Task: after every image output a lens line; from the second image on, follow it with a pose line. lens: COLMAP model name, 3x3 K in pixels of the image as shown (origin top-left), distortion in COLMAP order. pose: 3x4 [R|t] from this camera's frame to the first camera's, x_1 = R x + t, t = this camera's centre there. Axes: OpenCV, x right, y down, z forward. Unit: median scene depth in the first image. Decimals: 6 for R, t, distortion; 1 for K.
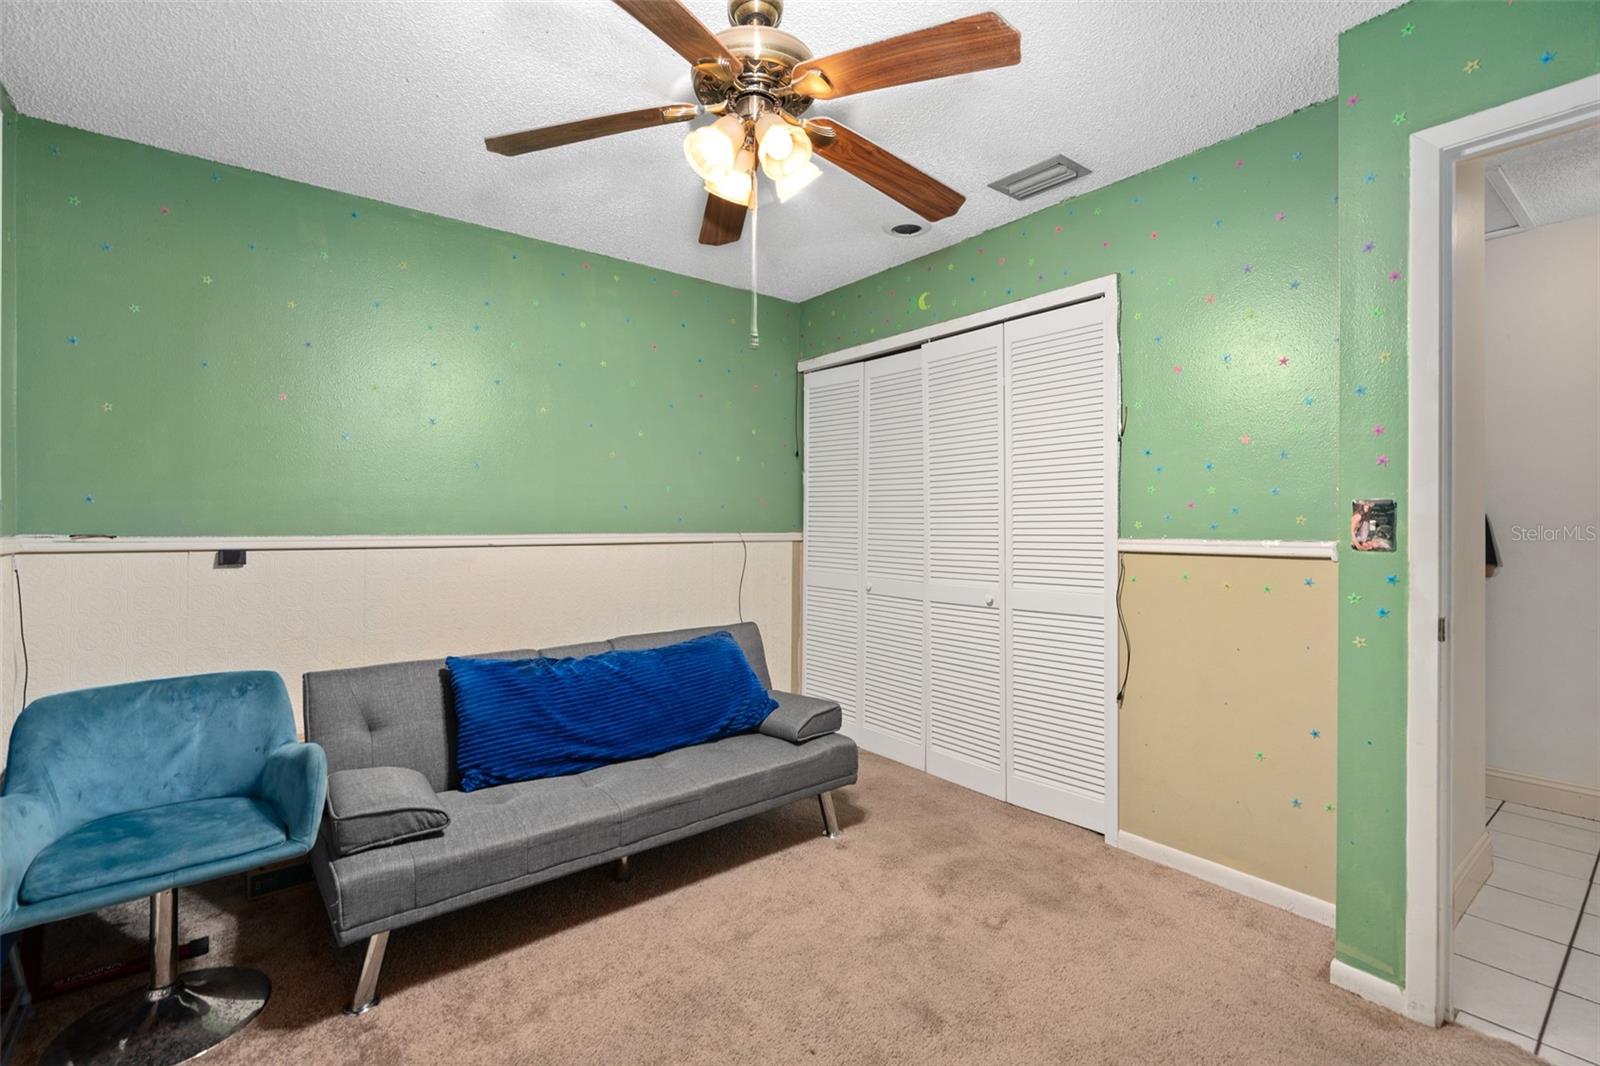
lens RADIAL K [[722.5, 0, 794.7], [0, 722.5, 529.4], [0, 0, 1]] dist [-0.003449, 0.001165]
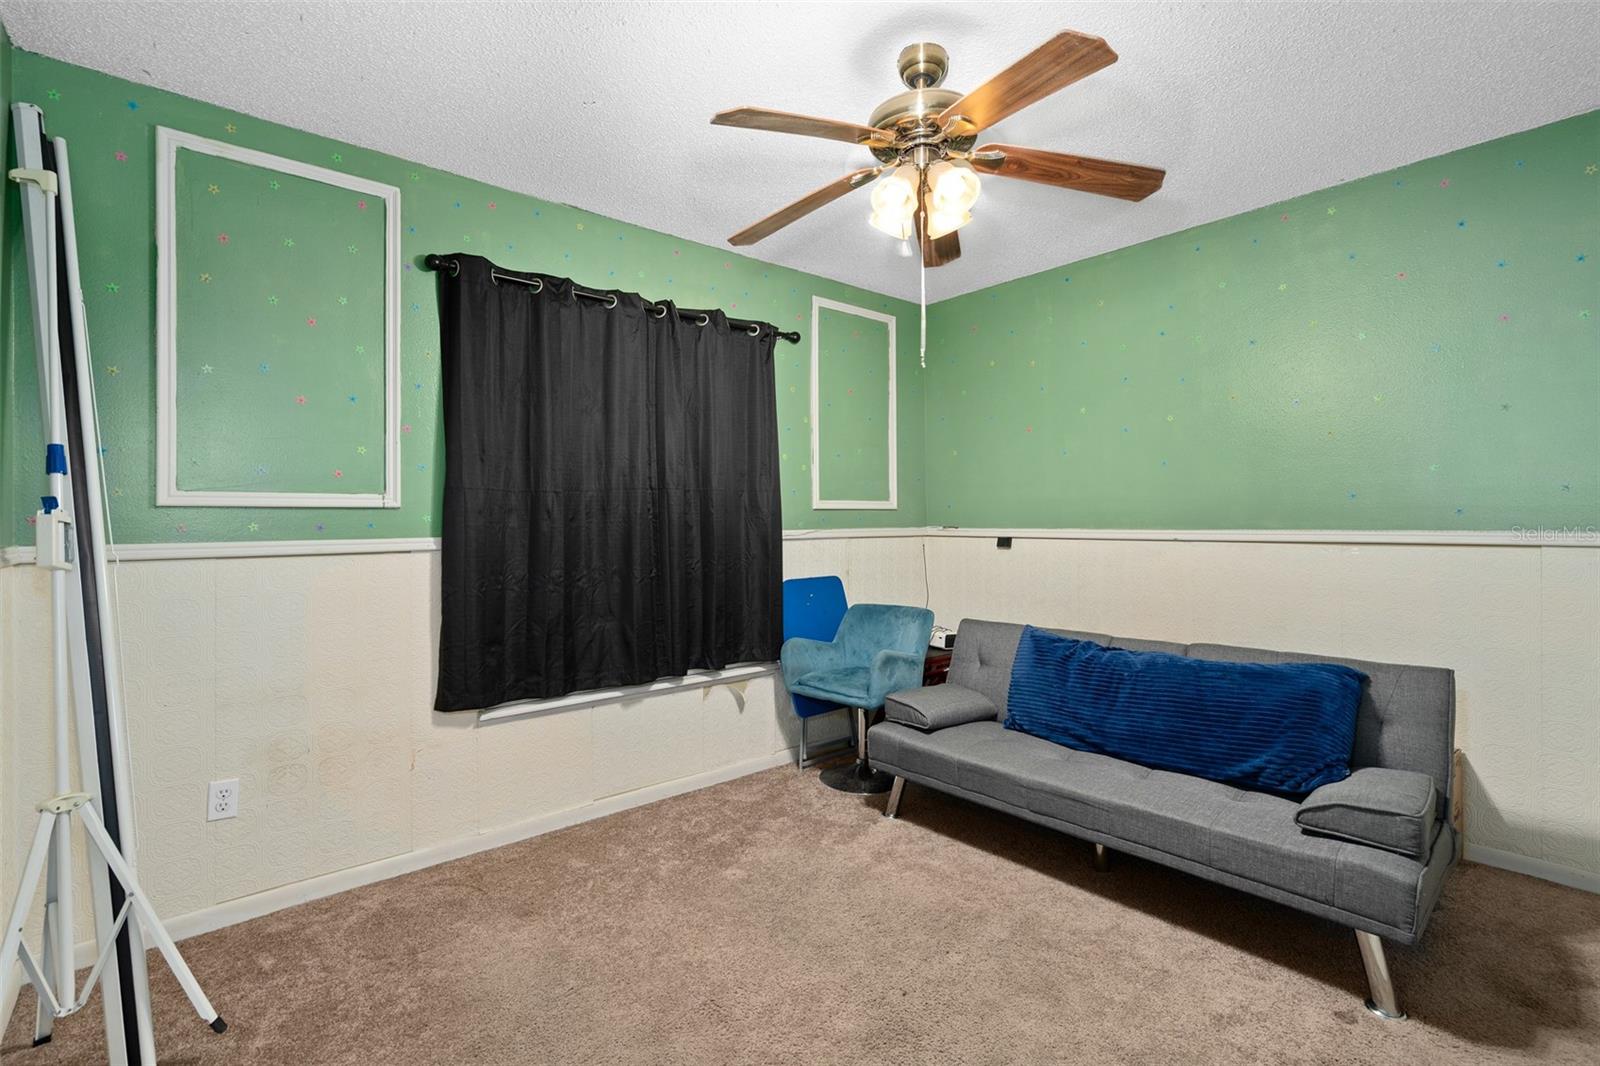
lens RADIAL K [[722.5, 0, 794.5], [0, 722.5, 529.5], [0, 0, 1]] dist [-0.003449, 0.001165]
pose [[0.037760, 0.013684, -0.999193, 0.750530], [0.001709, 0.999904, 0.013758, -0.009635], [0.999285, -0.002227, 0.037733, 0.523692]]
